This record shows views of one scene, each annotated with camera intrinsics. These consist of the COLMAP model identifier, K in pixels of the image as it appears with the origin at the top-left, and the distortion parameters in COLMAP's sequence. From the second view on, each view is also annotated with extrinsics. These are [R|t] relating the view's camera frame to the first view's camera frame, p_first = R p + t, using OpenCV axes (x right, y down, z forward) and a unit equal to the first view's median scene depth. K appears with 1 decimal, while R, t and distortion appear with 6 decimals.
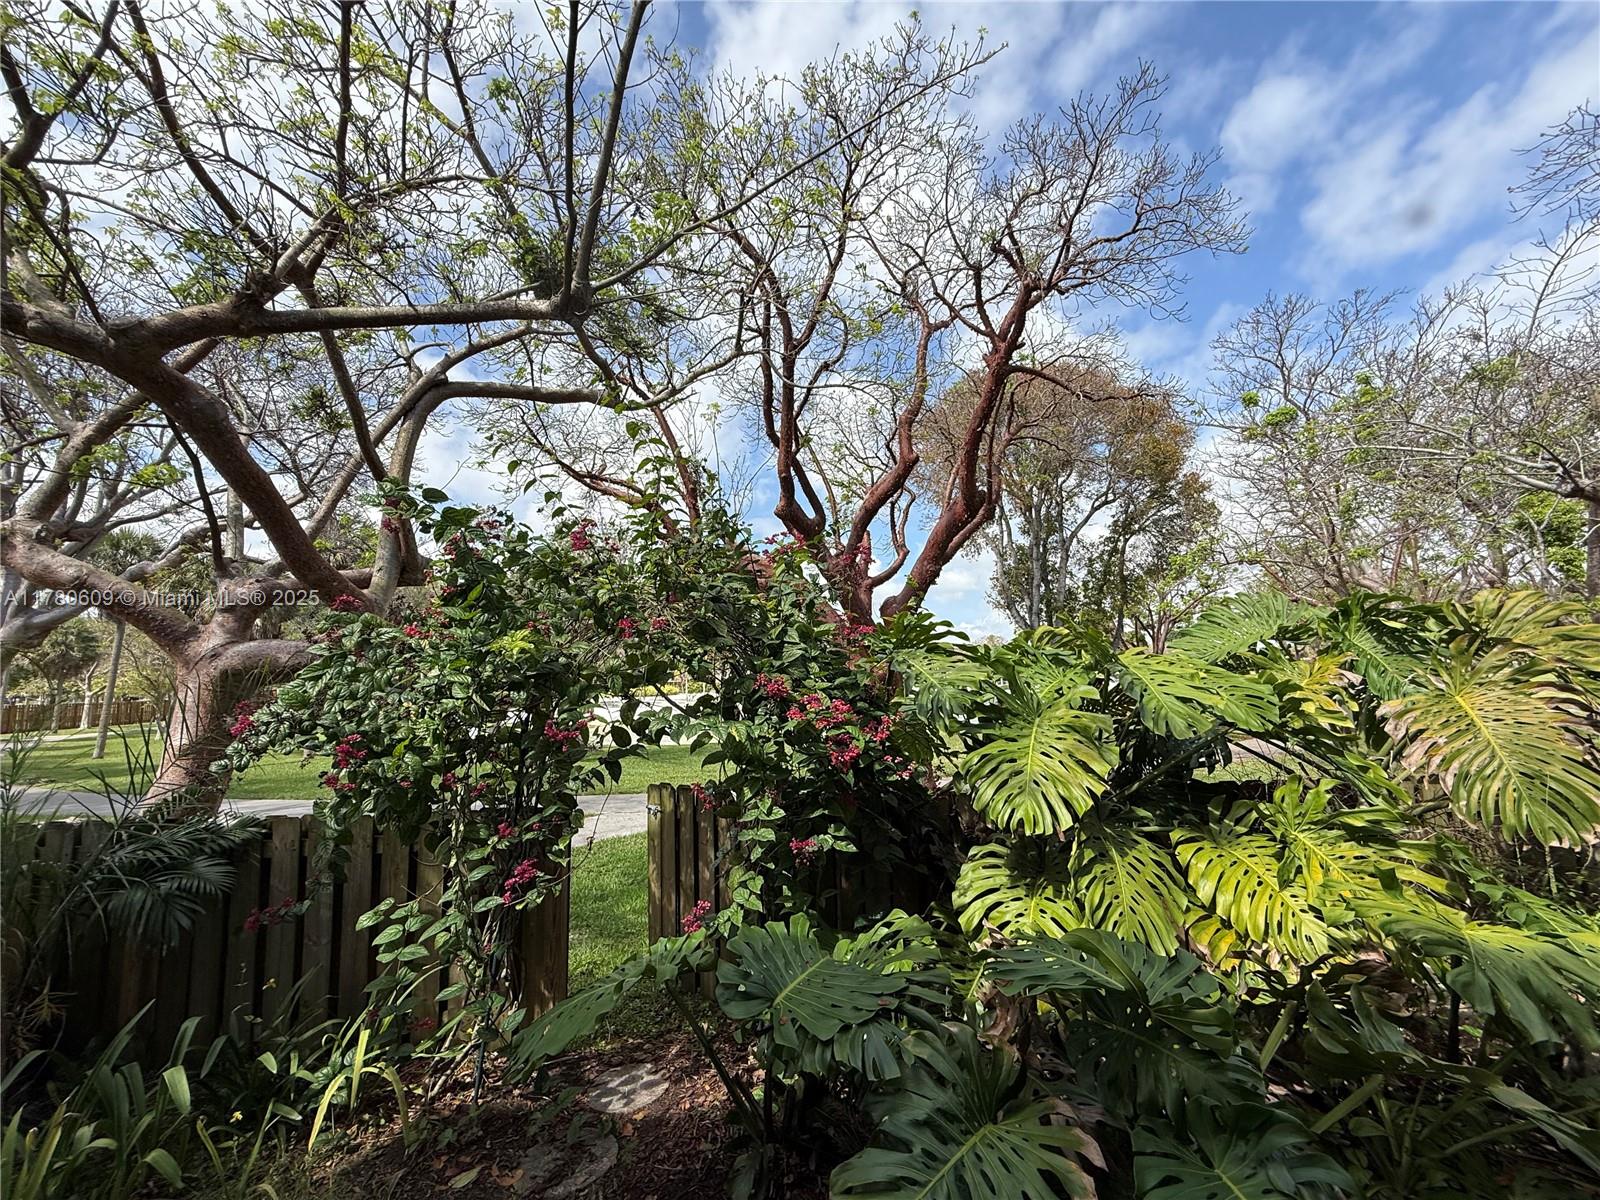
lens RADIAL K [[637.7, 0, 797.0], [0, 637.7, 603.9], [0, 0, 1]] dist [0.001518, -0.000321]
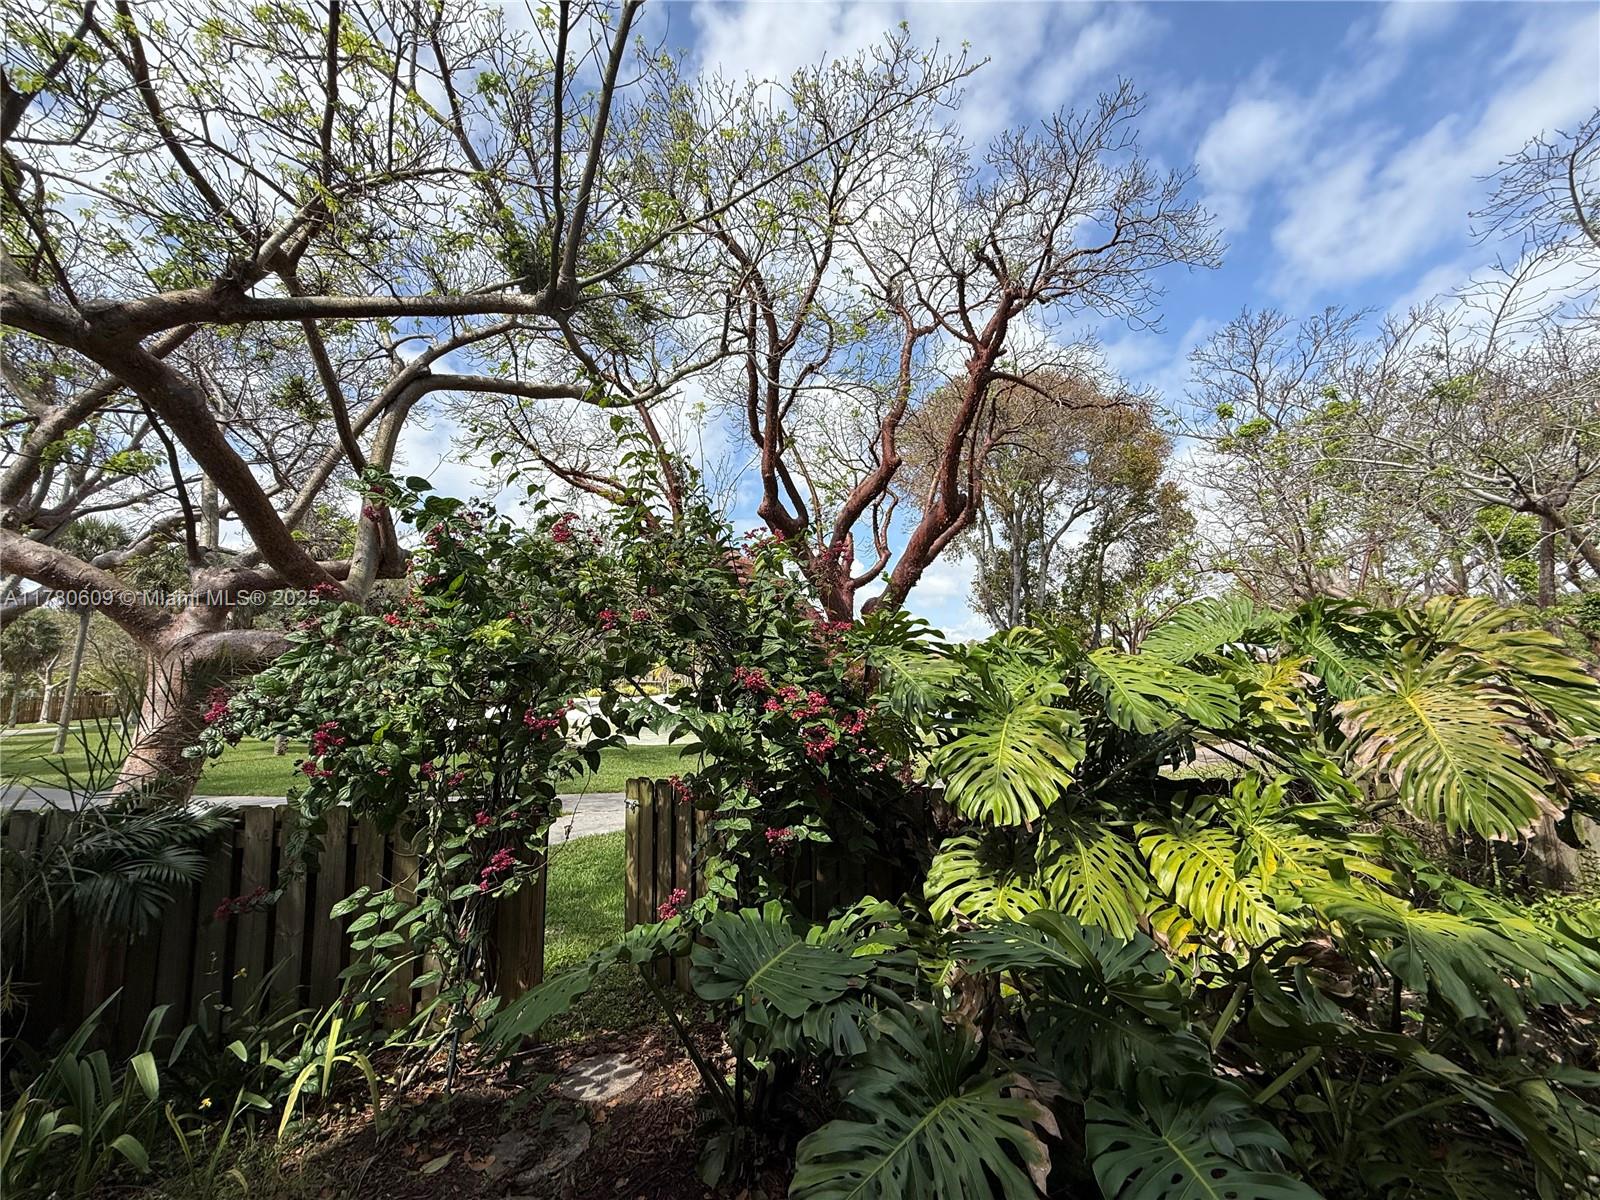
lens RADIAL K [[637.7, 0, 797.3], [0, 637.7, 603.7], [0, 0, 1]] dist [0.001518, -0.000321]
pose [[0.999535, 0.014654, 0.026735, 0.005356], [-0.014562, 0.999887, -0.003619, 0.008867], [-0.026785, 0.003228, 0.999636, -0.016602]]
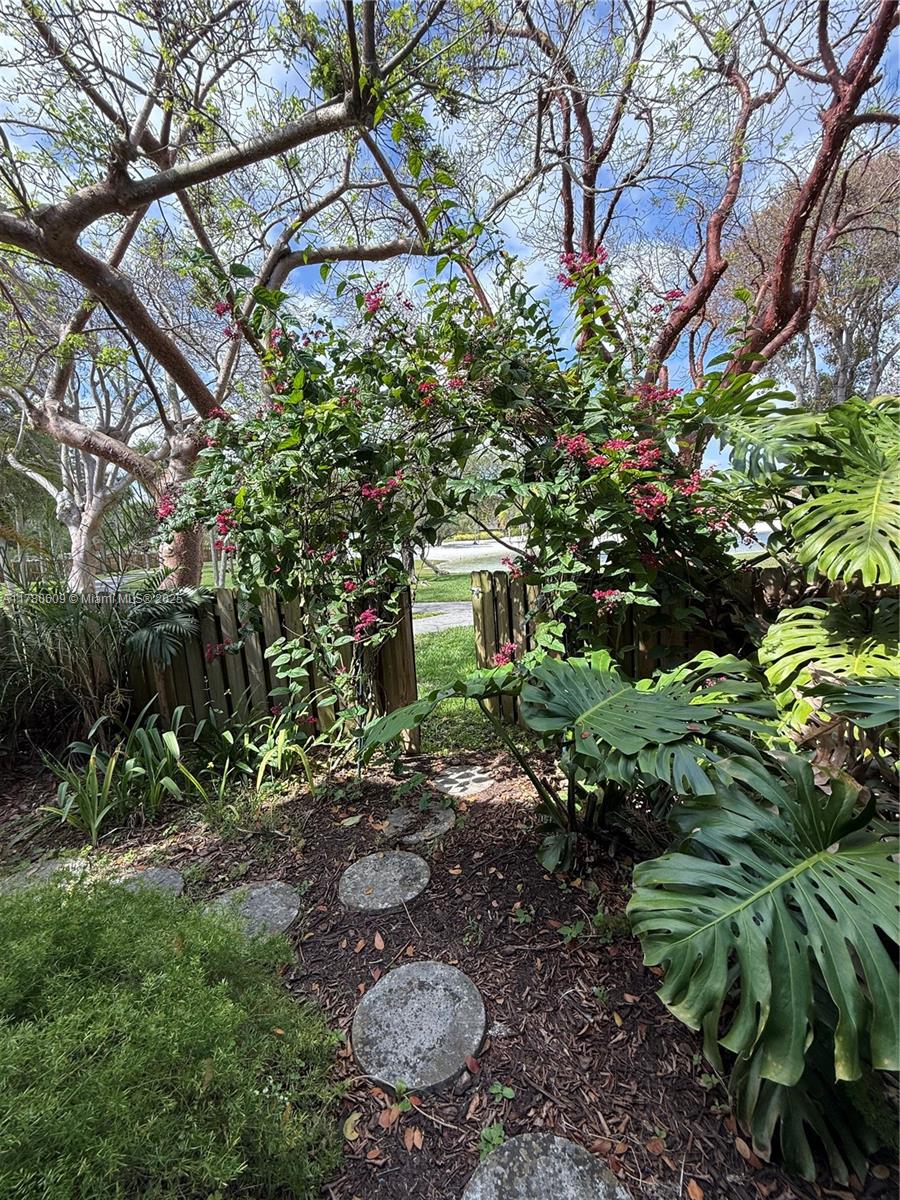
lens RADIAL K [[478.3, 0, 447.1], [0, 478.3, 599.1], [0, 0, 1]] dist [0.001518, -0.000321]
pose [[0.955056, 0.003351, -0.296406, -0.003053], [0.074990, 0.964678, 0.252535, 0.123210], [0.286783, -0.263412, 0.921070, 0.151272]]
